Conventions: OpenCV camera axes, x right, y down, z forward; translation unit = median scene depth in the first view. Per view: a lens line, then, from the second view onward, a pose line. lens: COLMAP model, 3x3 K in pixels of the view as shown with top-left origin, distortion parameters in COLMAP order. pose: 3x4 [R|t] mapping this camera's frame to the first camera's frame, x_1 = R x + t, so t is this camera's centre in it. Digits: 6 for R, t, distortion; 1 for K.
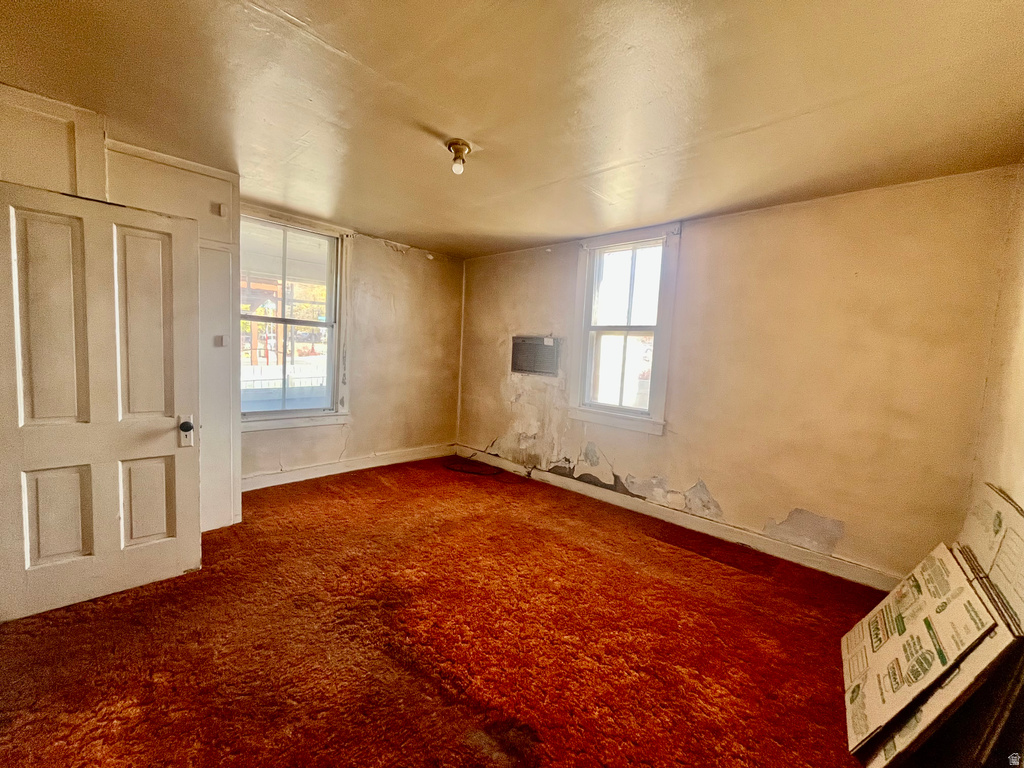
lens RADIAL K [[411.2, 0, 512.6], [0, 411.2, 384.8], [0, 0, 1]] dist [-0.004588, 0.000042]
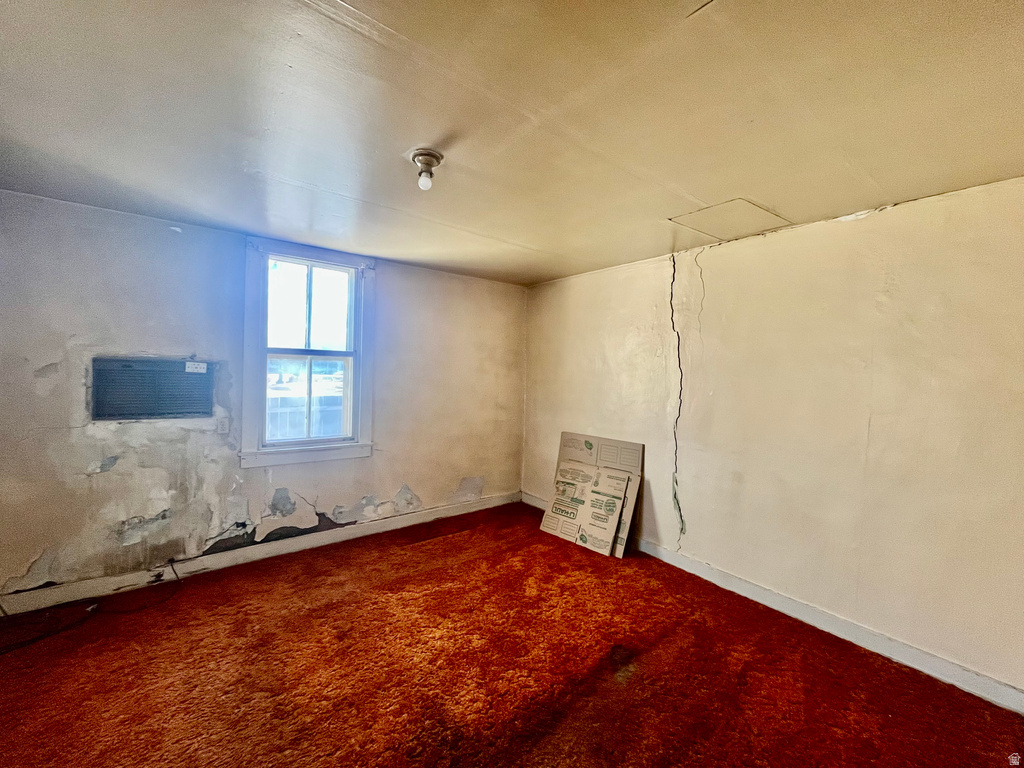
lens RADIAL K [[411.2, 0, 512.7], [0, 411.2, 386.6], [0, 0, 1]] dist [-0.004588, 0.000042]
pose [[0.157946, -0.080622, 0.984151, -0.537150], [0.066477, 0.995268, 0.070864, -0.092869], [-0.985208, 0.054231, 0.162558, 0.403123]]
